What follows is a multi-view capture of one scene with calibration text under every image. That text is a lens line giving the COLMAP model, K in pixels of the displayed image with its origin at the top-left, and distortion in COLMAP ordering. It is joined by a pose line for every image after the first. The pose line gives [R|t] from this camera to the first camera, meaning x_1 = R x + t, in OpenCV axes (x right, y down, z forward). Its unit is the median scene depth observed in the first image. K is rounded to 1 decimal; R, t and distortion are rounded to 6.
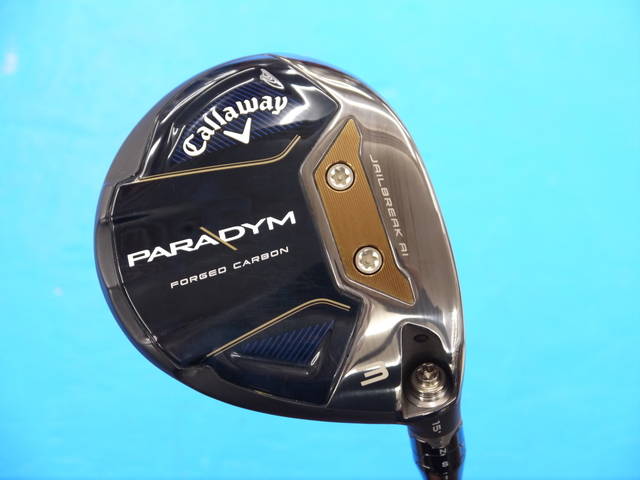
lens RADIAL K [[1567.3, 0, 320.0], [0, 1567.3, 239.8], [0, 0, 1]] dist [0.004246, 0.000000]
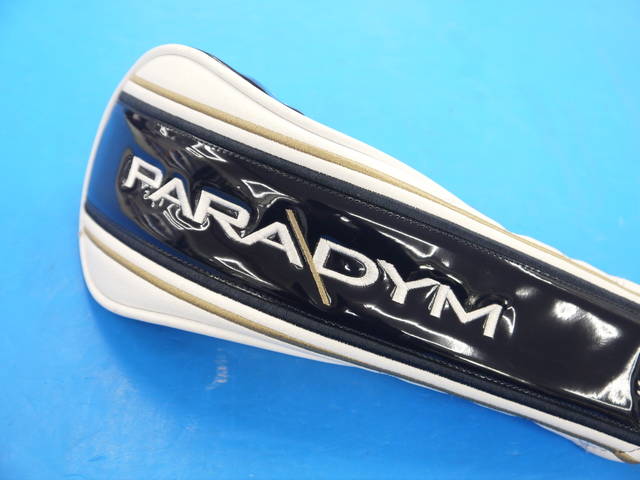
lens RADIAL K [[932.4, 0, 319.9], [0, 932.4, 240.0], [0, 0, 1]] dist [0.003874, 0.000000]
pose [[0.805583, 0.590831, -0.044211, -0.054423], [-0.591012, 0.806597, 0.010249, -0.007455], [0.041715, 0.017873, 0.998970, 0.770638]]
